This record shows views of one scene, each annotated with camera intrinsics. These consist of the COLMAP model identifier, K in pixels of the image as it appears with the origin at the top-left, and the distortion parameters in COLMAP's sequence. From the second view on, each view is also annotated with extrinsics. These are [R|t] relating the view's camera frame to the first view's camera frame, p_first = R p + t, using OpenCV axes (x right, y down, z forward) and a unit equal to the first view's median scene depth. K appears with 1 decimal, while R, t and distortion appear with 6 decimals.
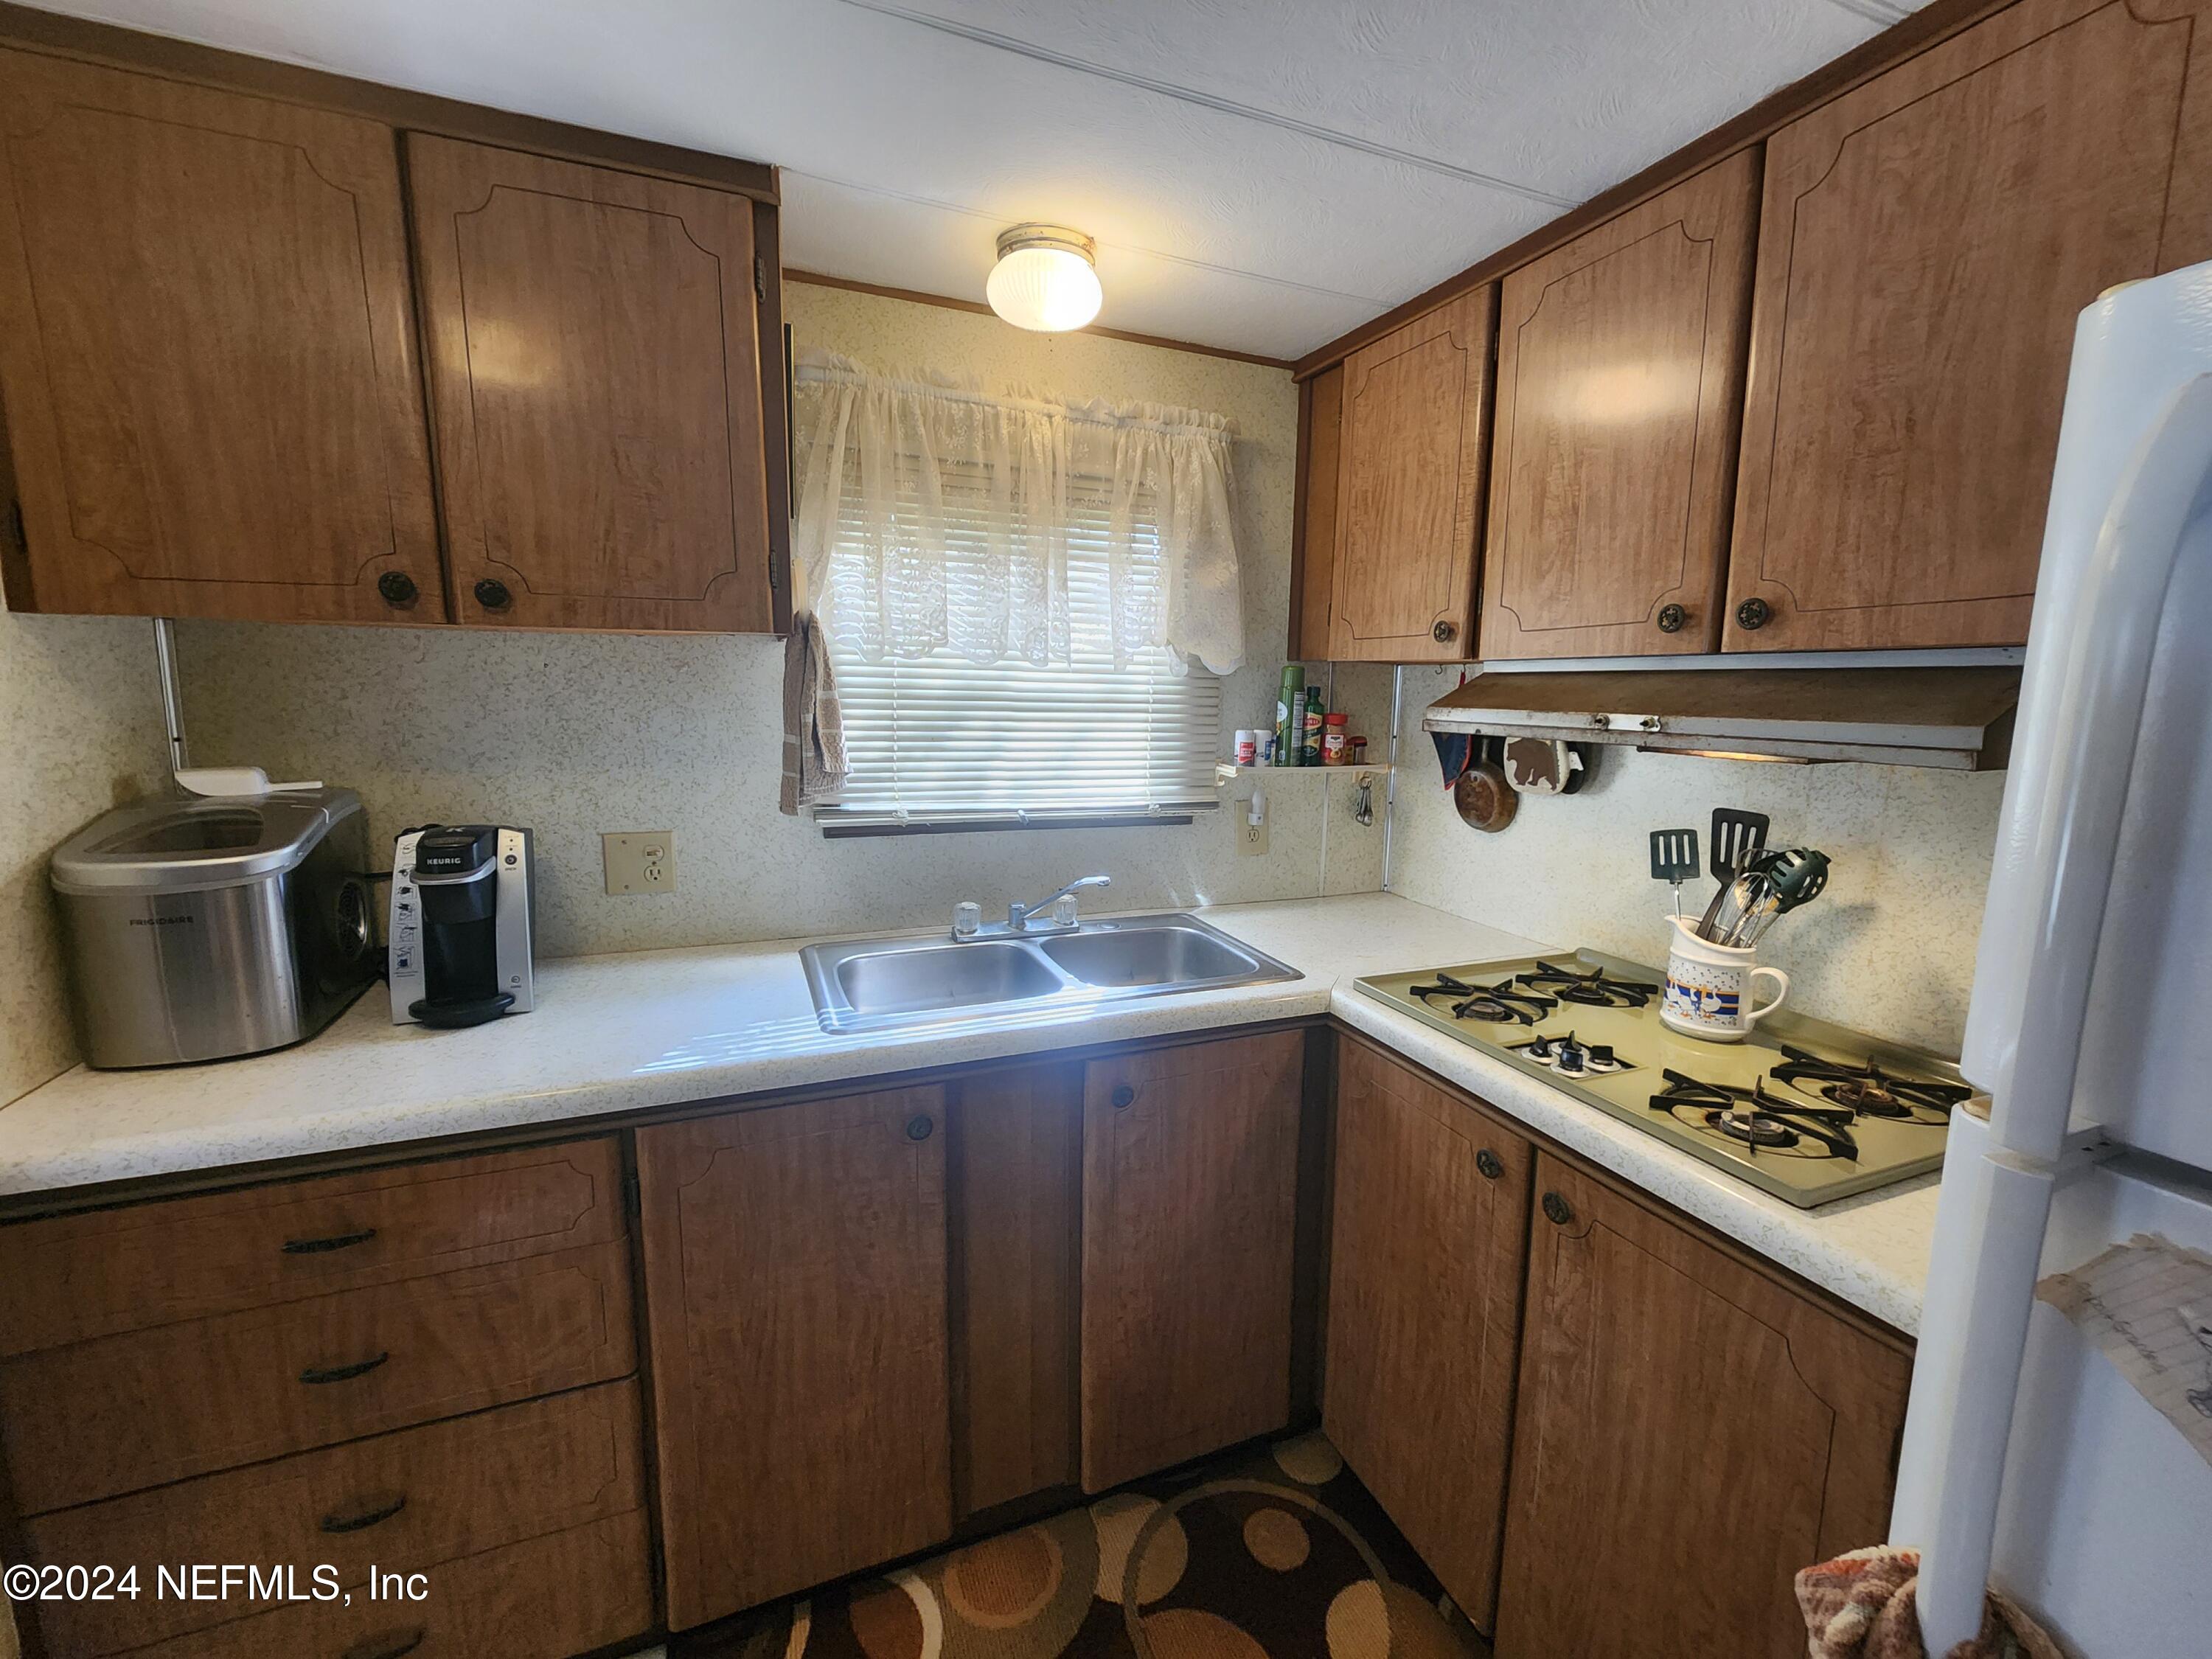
lens RADIAL K [[901.9, 0, 1101.0], [0, 901.9, 821.8], [0, 0, 1]] dist [0.000870, 0.000375]
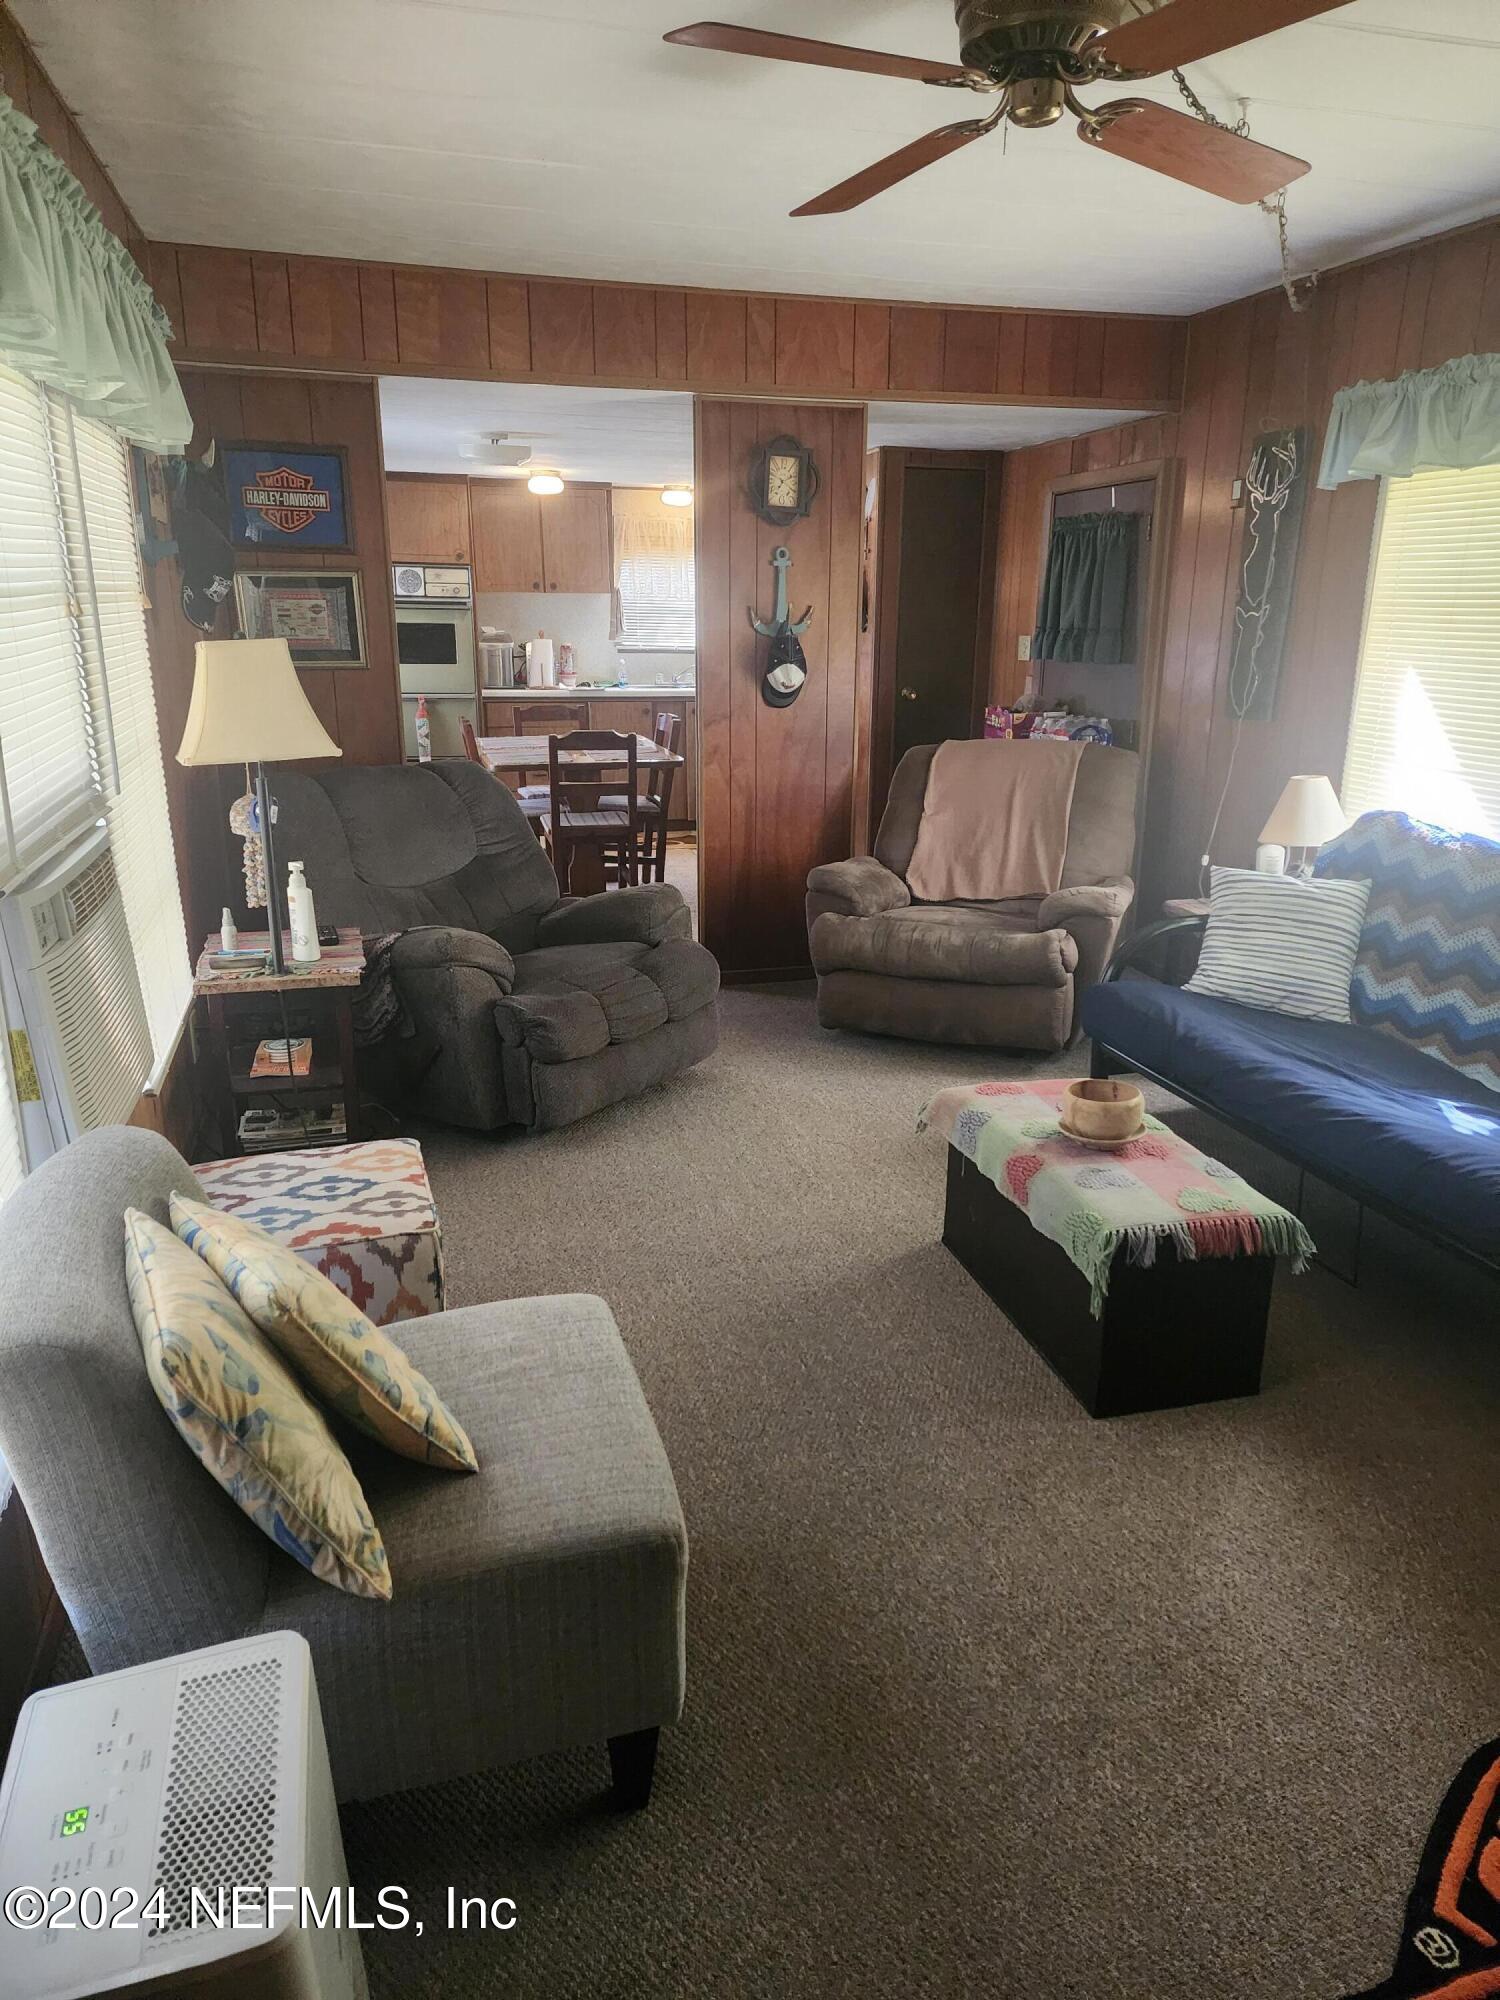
lens RADIAL K [[1342.2, 0, 760.9], [0, 1342.2, 997.6], [0, 0, 1]] dist [0.049605, -0.055351]
pose [[0.994991, 0.017568, -0.098413, 0.906626], [-0.004671, 0.991532, 0.129782, 0.774784], [0.099859, -0.128672, 0.986647, -4.949750]]
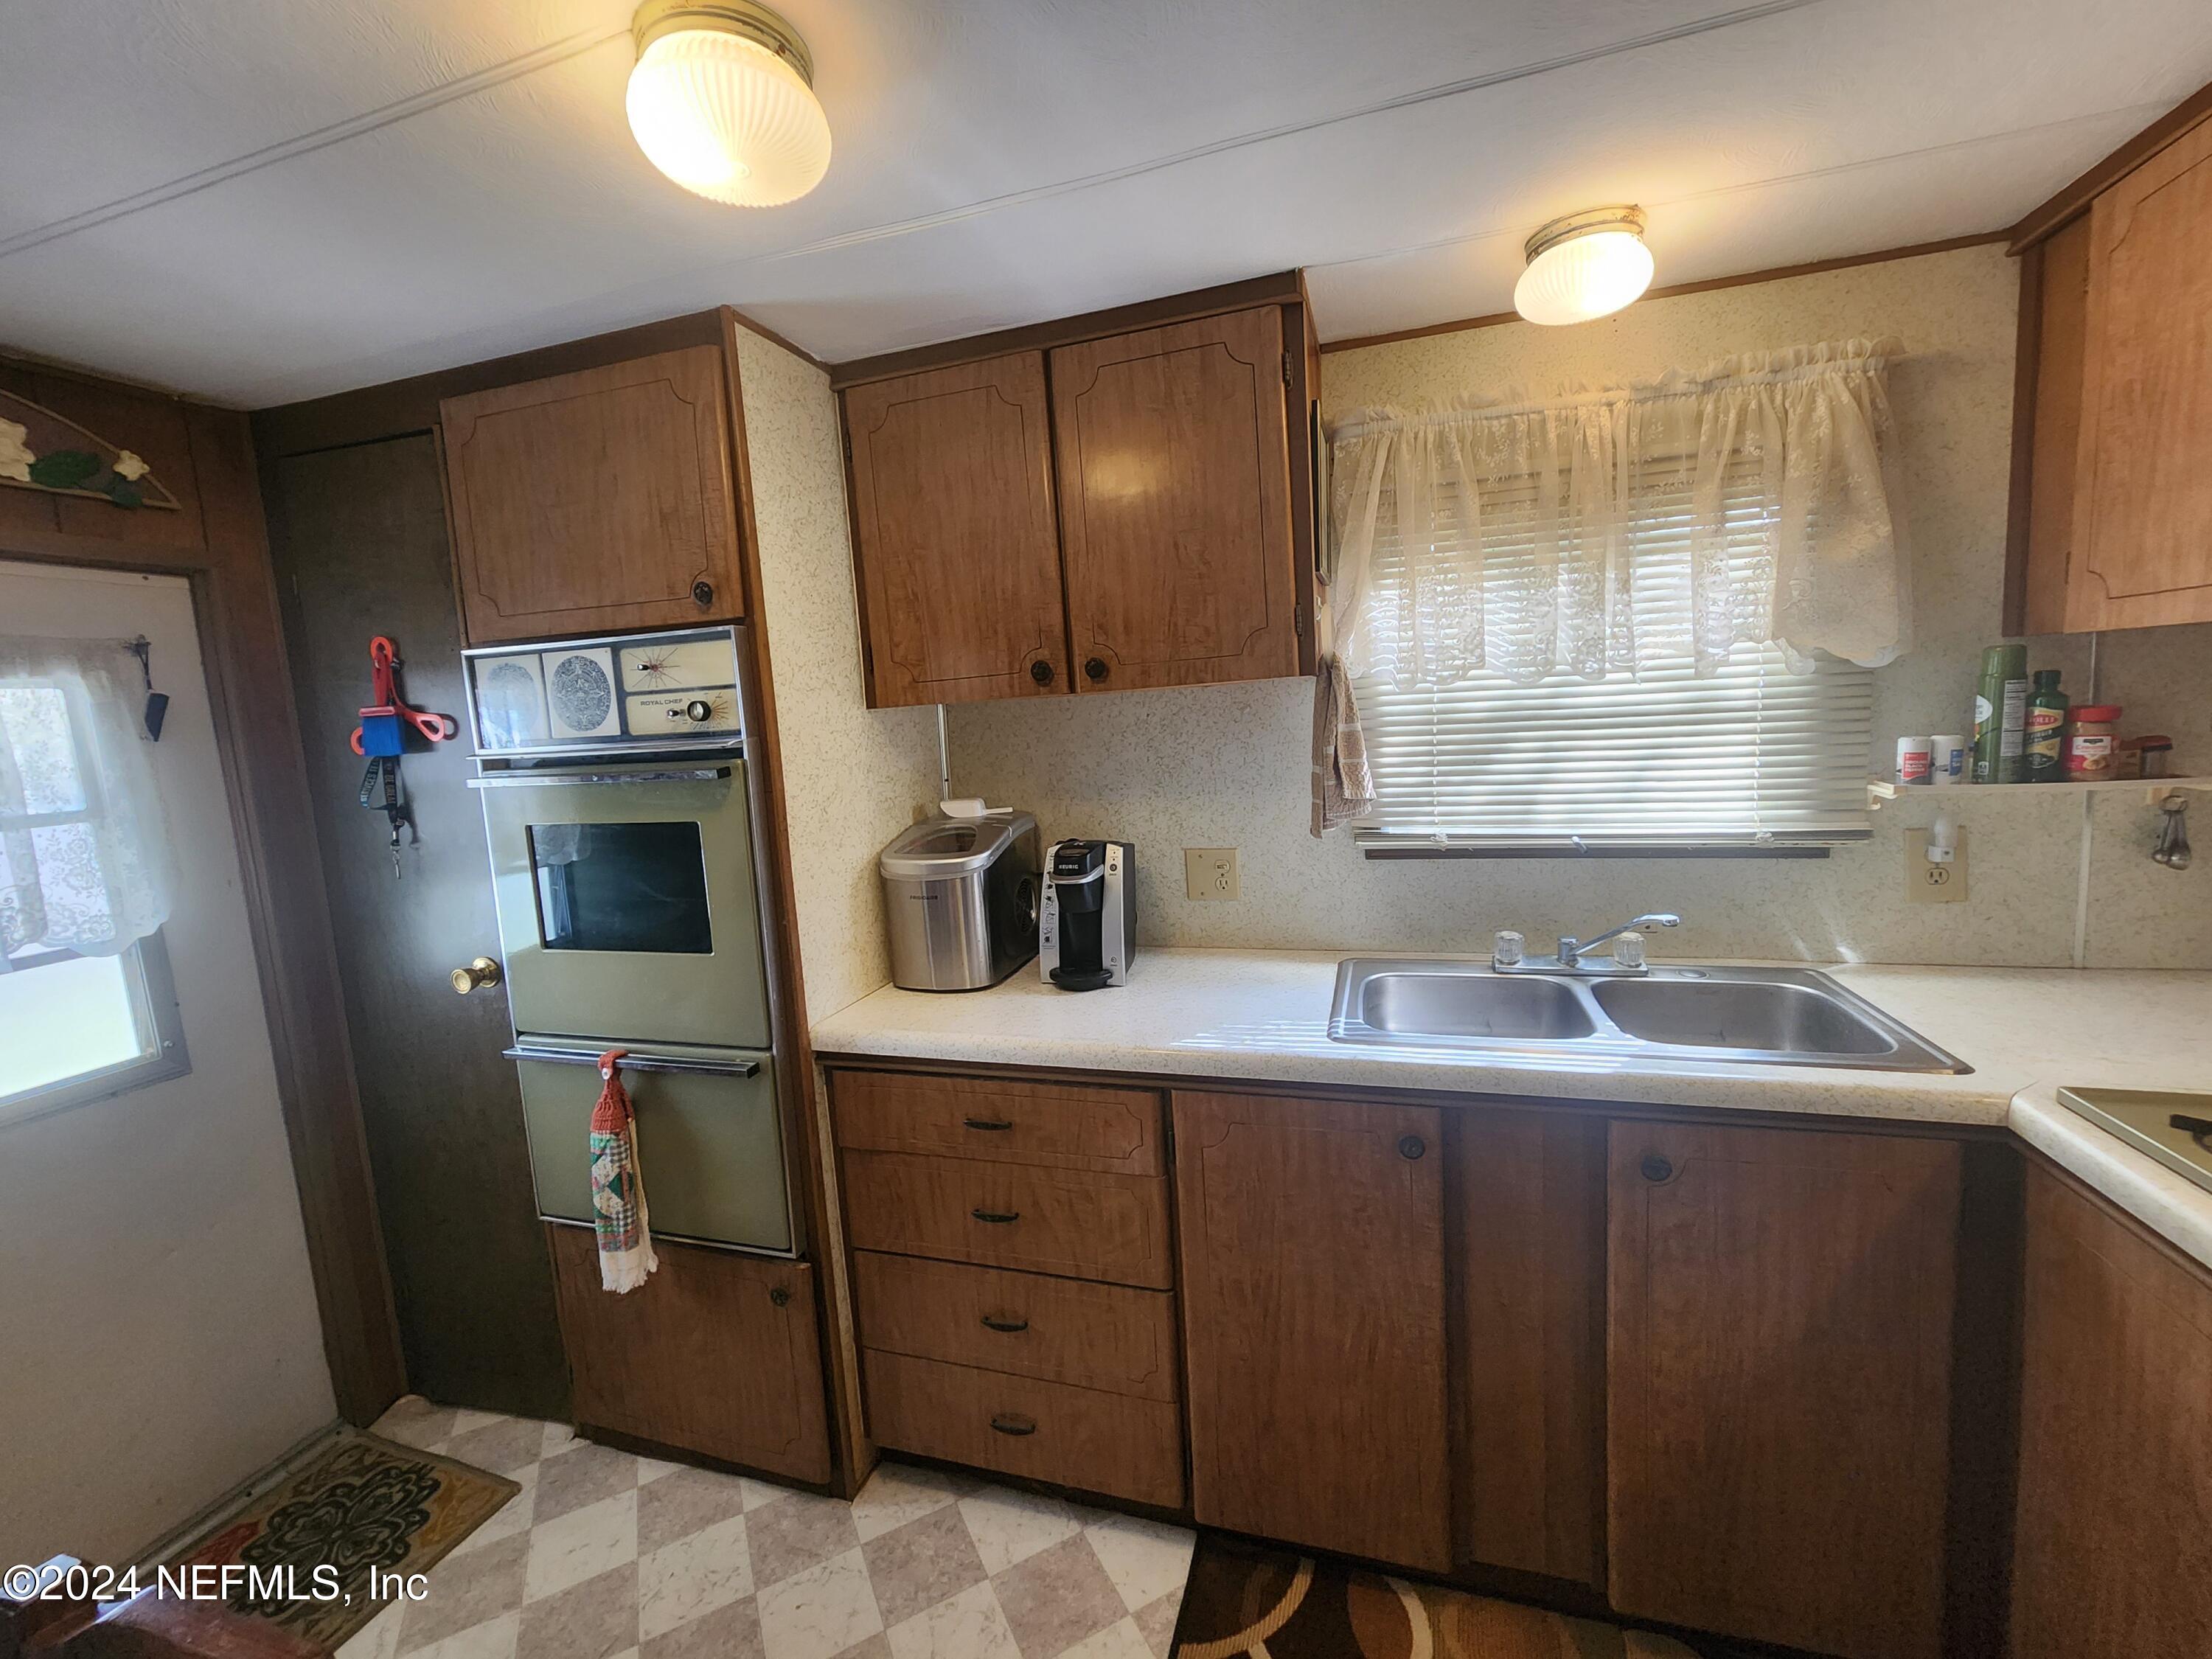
lens RADIAL K [[901.9, 0, 1116.7], [0, 901.9, 821.7], [0, 0, 1]] dist [0.000870, 0.000375]
pose [[0.779843, 0.010409, -0.625888, 0.156344], [-0.021157, 0.999729, -0.009735, -0.011408], [0.625617, 0.020833, 0.779852, -0.014602]]
